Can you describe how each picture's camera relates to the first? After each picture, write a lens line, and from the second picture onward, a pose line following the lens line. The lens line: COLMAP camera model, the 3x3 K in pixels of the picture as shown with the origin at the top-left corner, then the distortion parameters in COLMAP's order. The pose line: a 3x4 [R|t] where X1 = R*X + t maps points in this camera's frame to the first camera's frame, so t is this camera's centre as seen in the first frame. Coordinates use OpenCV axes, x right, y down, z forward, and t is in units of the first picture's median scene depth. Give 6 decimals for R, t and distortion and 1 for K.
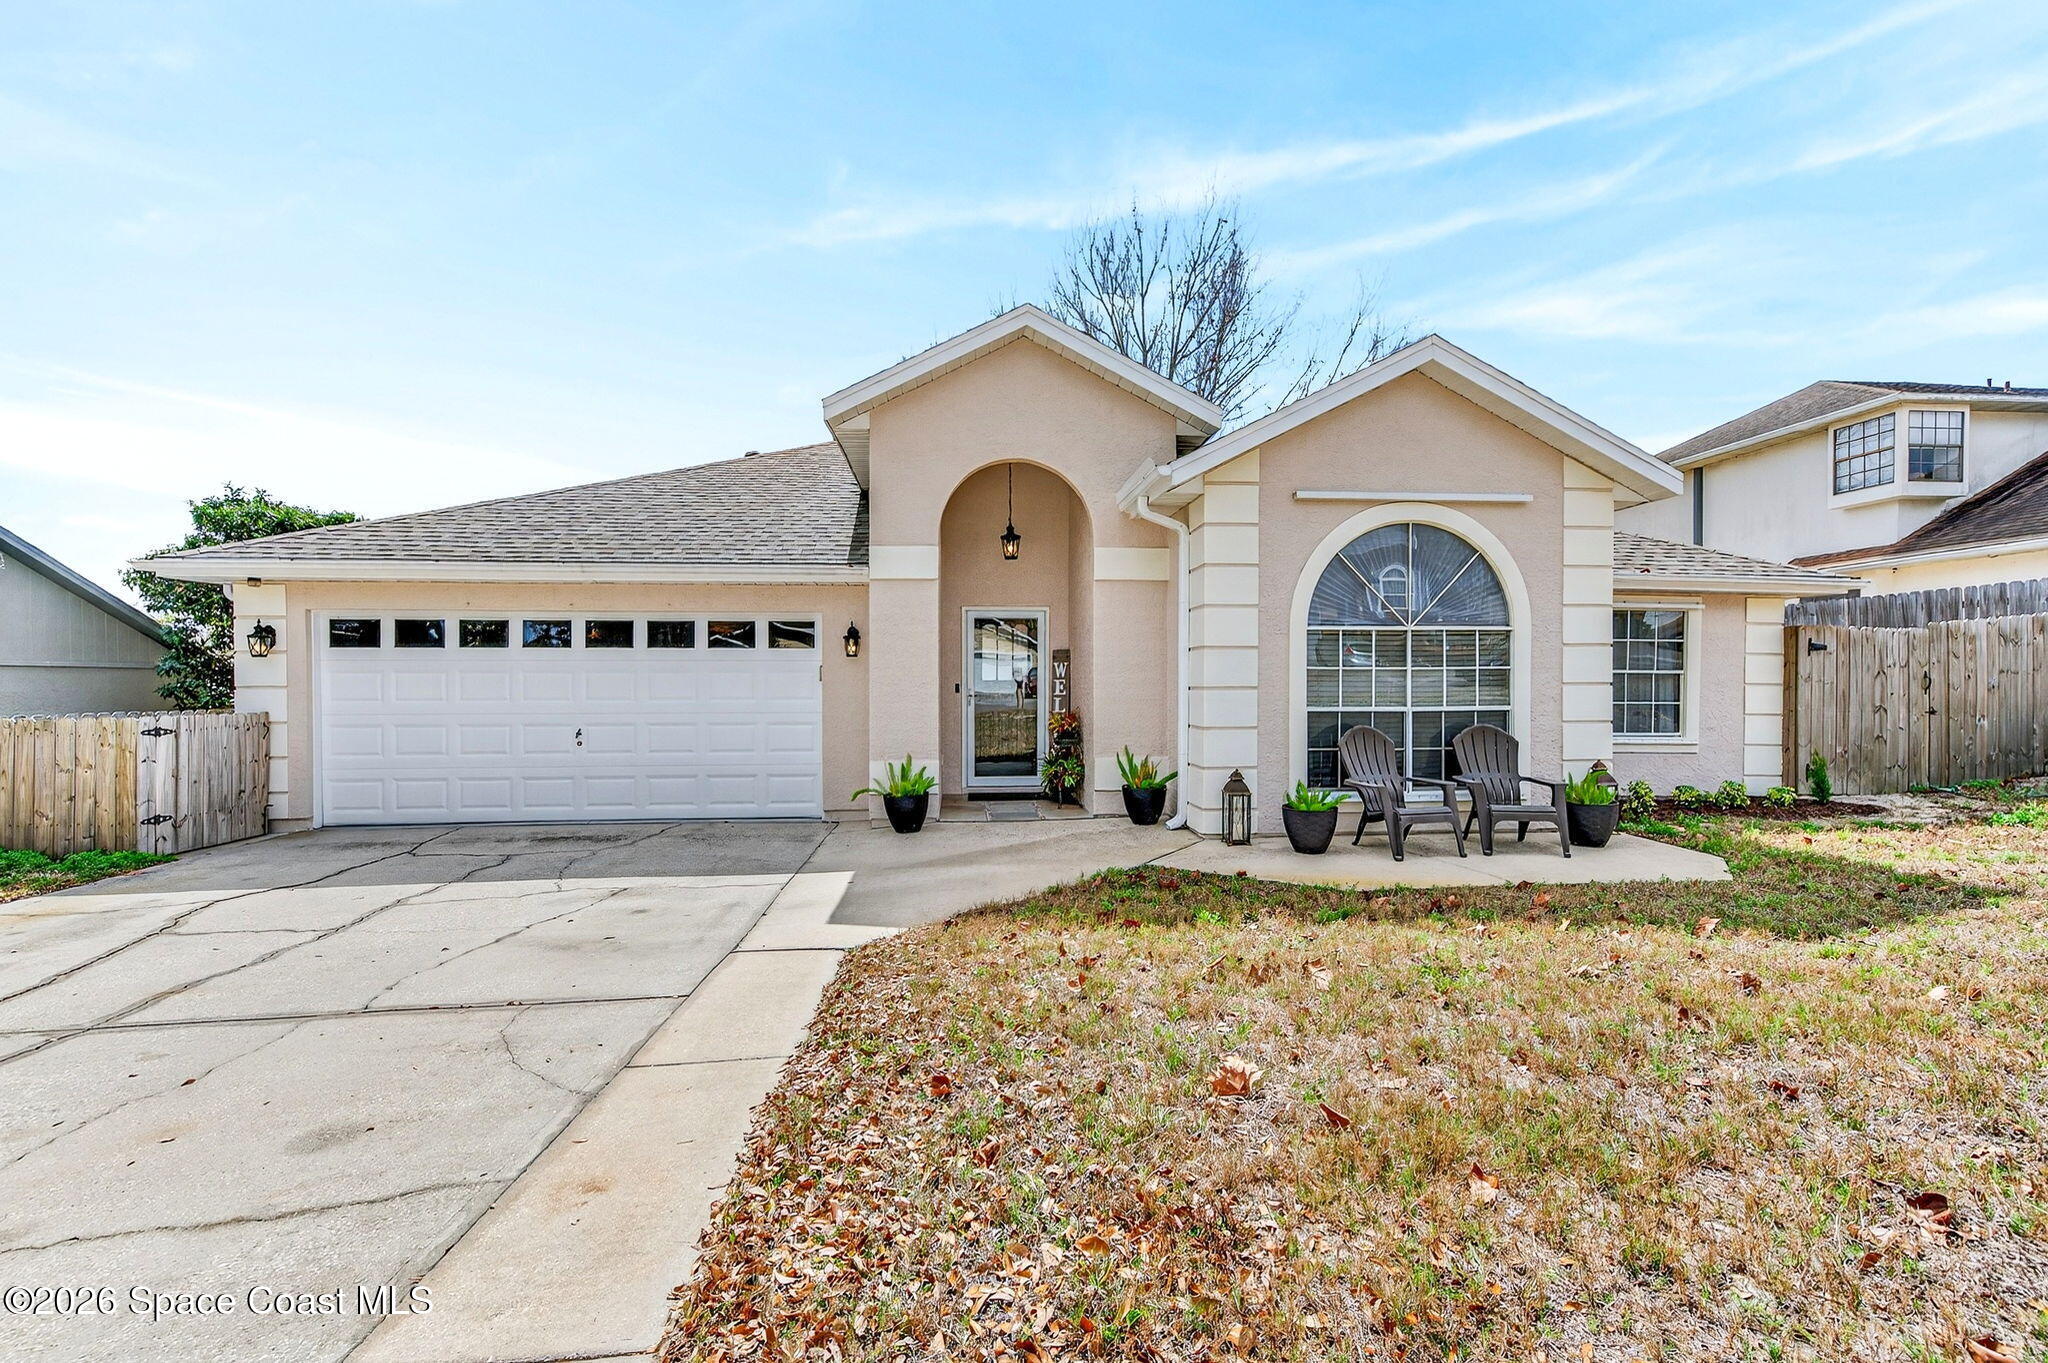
lens RADIAL K [[846.7, 0, 1028.4], [0, 846.7, 676.5], [0, 0, 1]] dist [0.000108, 0.000094]
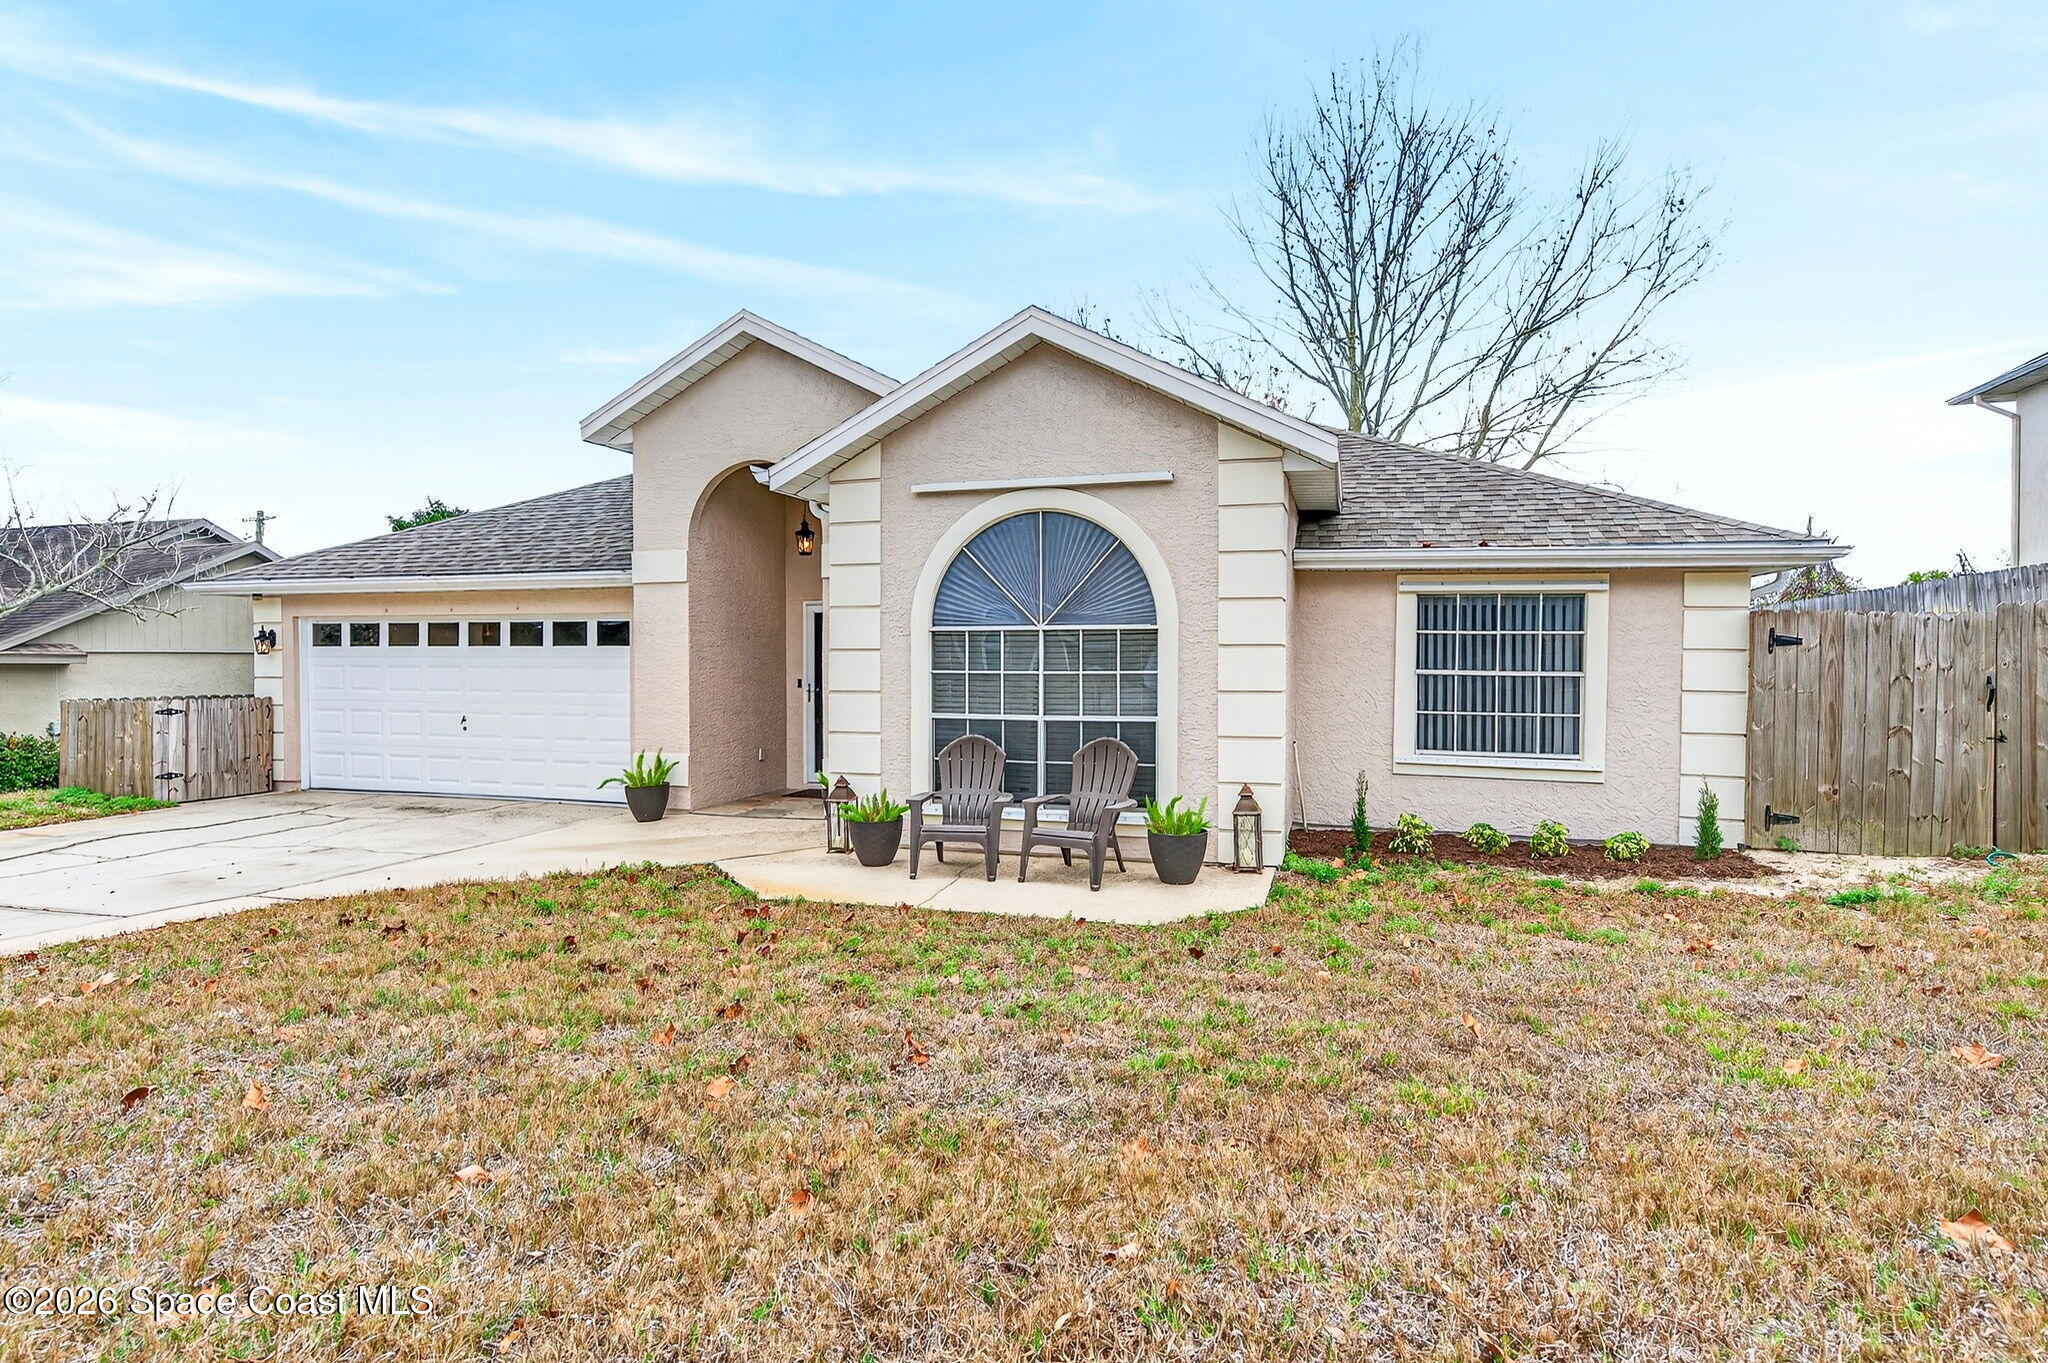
lens RADIAL K [[987.8, 0, 1023.2], [0, 987.8, 663.4], [0, 0, 1]] dist [0.000343, -0.000083]
pose [[0.932324, 0.005277, -0.361585, 0.723146], [-0.001026, 0.999928, 0.011948, -0.028763], [0.361622, -0.010768, 0.932263, 0.012167]]
